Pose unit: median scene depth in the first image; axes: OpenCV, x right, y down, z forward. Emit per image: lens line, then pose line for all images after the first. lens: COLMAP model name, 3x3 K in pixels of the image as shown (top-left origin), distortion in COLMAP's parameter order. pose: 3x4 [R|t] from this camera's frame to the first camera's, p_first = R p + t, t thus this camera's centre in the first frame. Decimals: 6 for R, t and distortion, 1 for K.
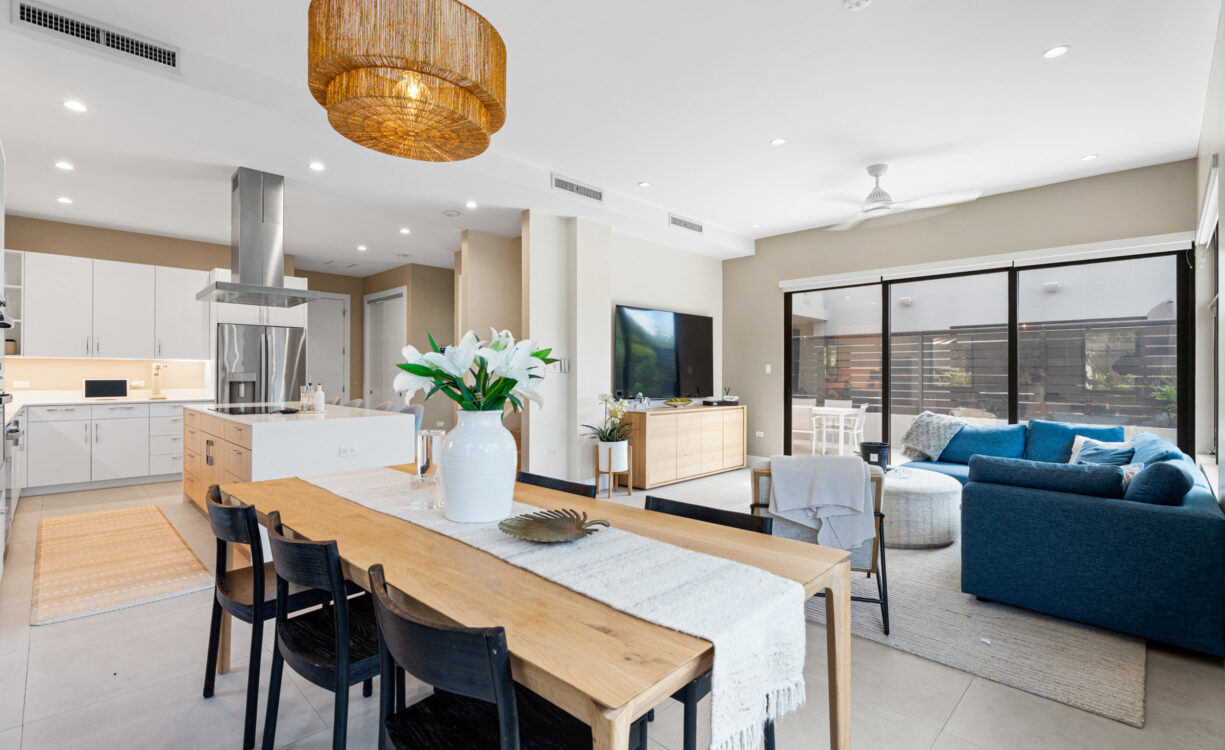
lens RADIAL K [[551.7, 0, 608.3], [0, 551.7, 373.1], [0, 0, 1]] dist [-0.000407, -0.000073]
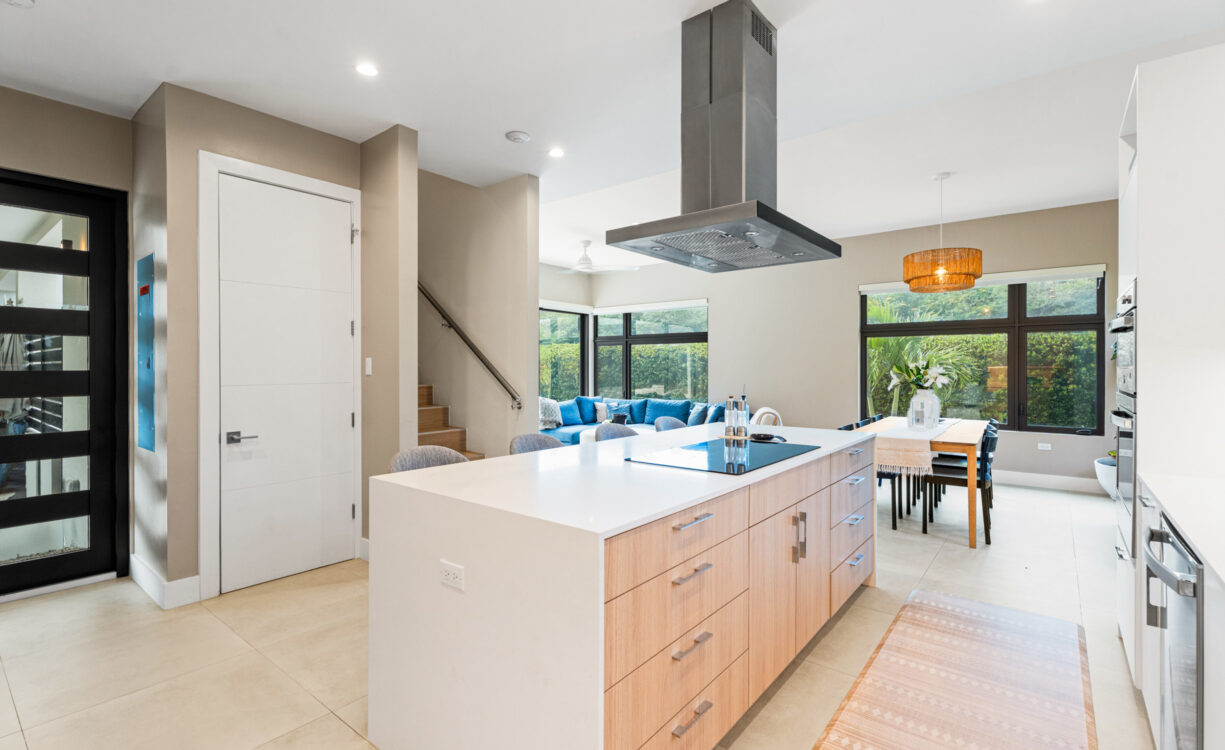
lens RADIAL K [[554.6, 0, 609.4], [0, 554.6, 370.0], [0, 0, 1]] dist [0.001844, -0.000013]
pose [[-0.106885, -0.006654, 0.994249, -0.891066], [-0.003200, 0.999975, 0.006348, -0.014038], [-0.994266, -0.002503, -0.106903, 0.895281]]
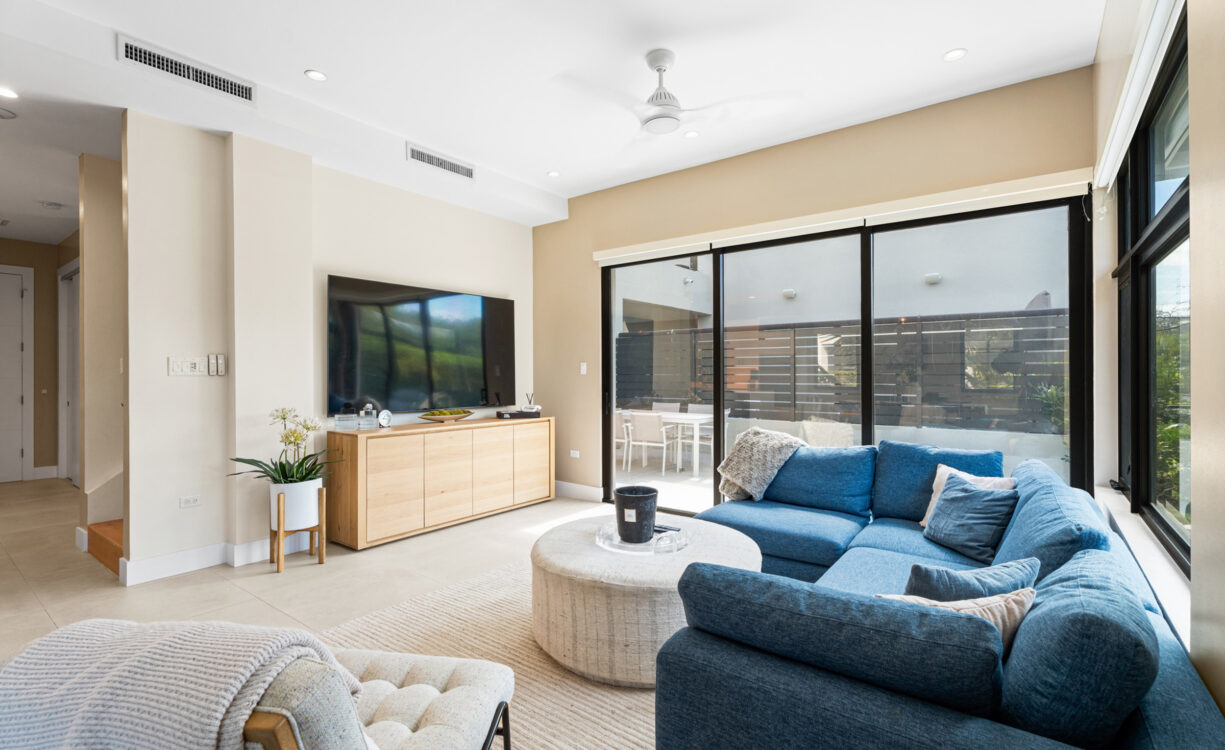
lens RADIAL K [[550.1, 0, 612.5], [0, 550.1, 375.0], [0, 0, 1]] dist [-0.000818, 0.000143]
pose [[0.990971, -0.006952, 0.133899, 0.278922], [0.006464, 0.999971, 0.004081, -0.001610], [-0.133924, -0.003178, 0.990987, 0.297358]]
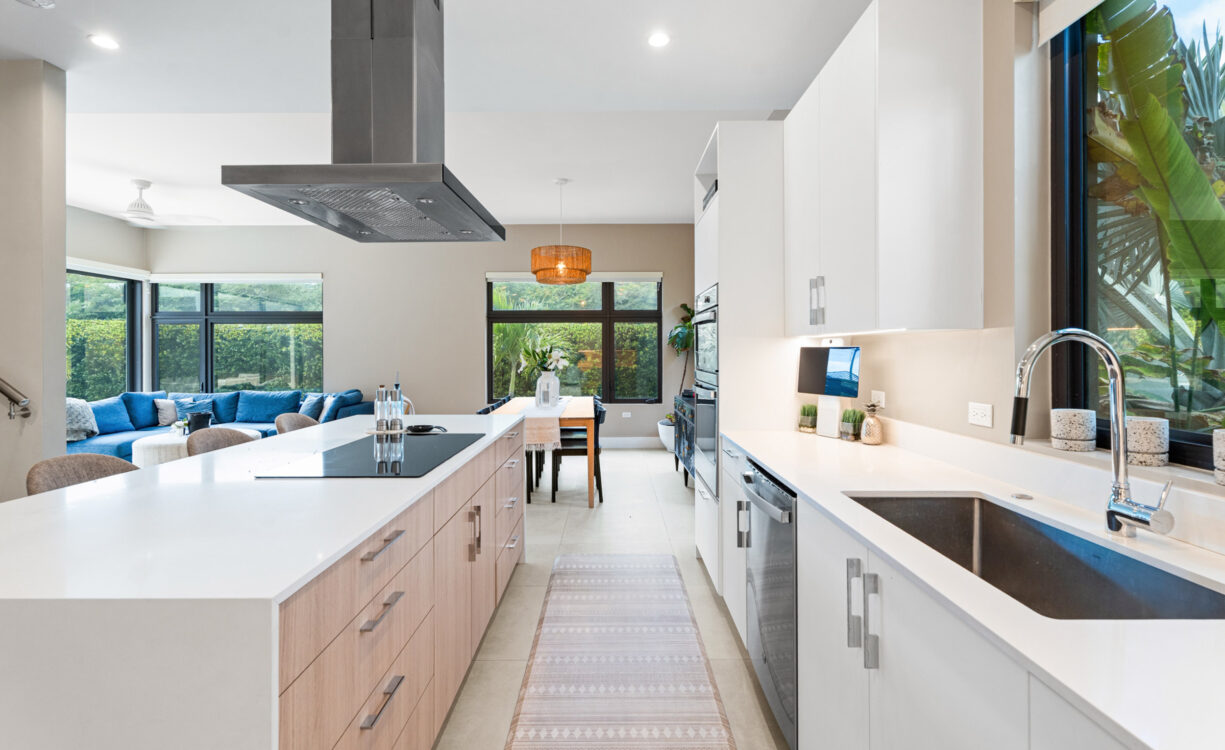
lens RADIAL K [[559.1, 0, 611.7], [0, 559.1, 352.1], [0, 0, 1]] dist [-0.002691, -0.000198]
pose [[-0.705365, -0.001286, 0.708843, -0.843867], [-0.000610, 0.999999, 0.001208, -0.014213], [-0.708844, 0.000419, -0.705365, 0.916143]]
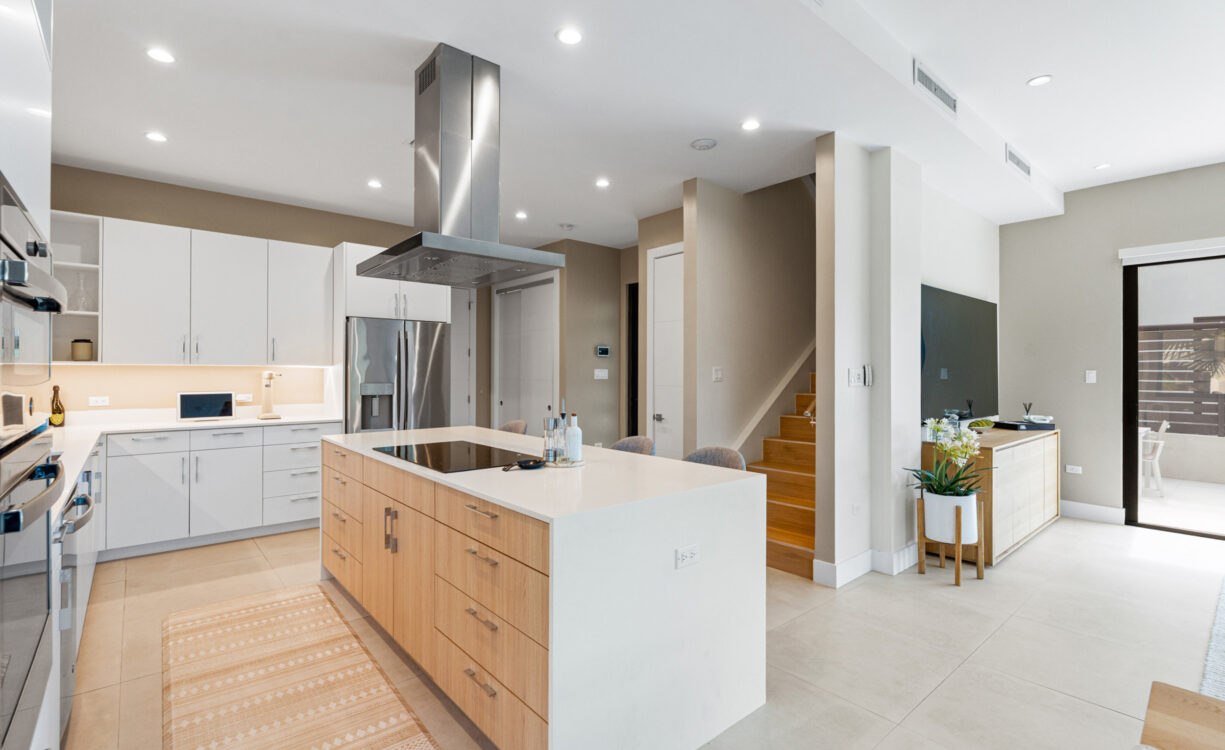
lens RADIAL K [[554.6, 0, 609.4], [0, 554.6, 370.0], [0, 0, 1]] dist [0.001844, -0.000013]
pose [[0.996802, -0.000716, -0.079912, -0.319674], [0.000571, 0.999998, -0.001840, -0.018261], [0.079914, 0.001788, 0.996800, 0.308551]]
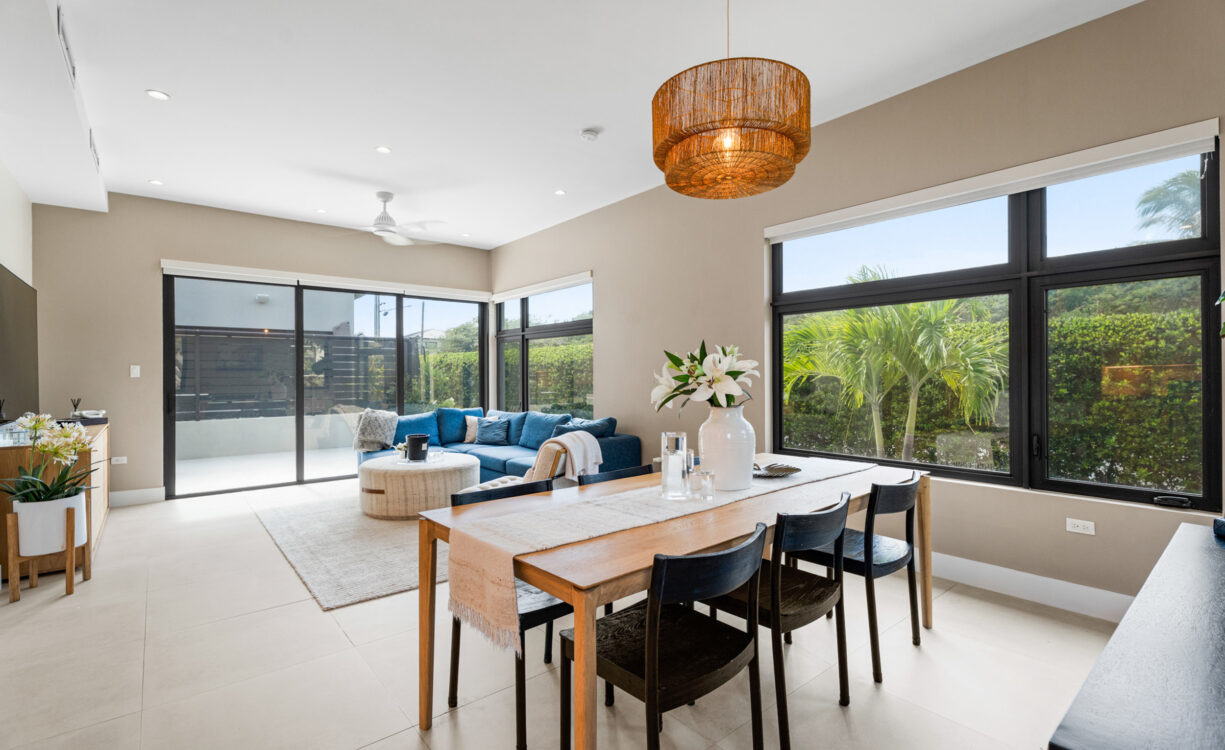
lens RADIAL K [[551.7, 0, 608.3], [0, 551.7, 373.1], [0, 0, 1]] dist [-0.000407, -0.000073]
pose [[0.100254, -0.001718, 0.994960, -0.480436], [0.003157, 0.999994, 0.001408, -0.004869], [-0.994957, 0.003000, 0.100259, 0.349405]]
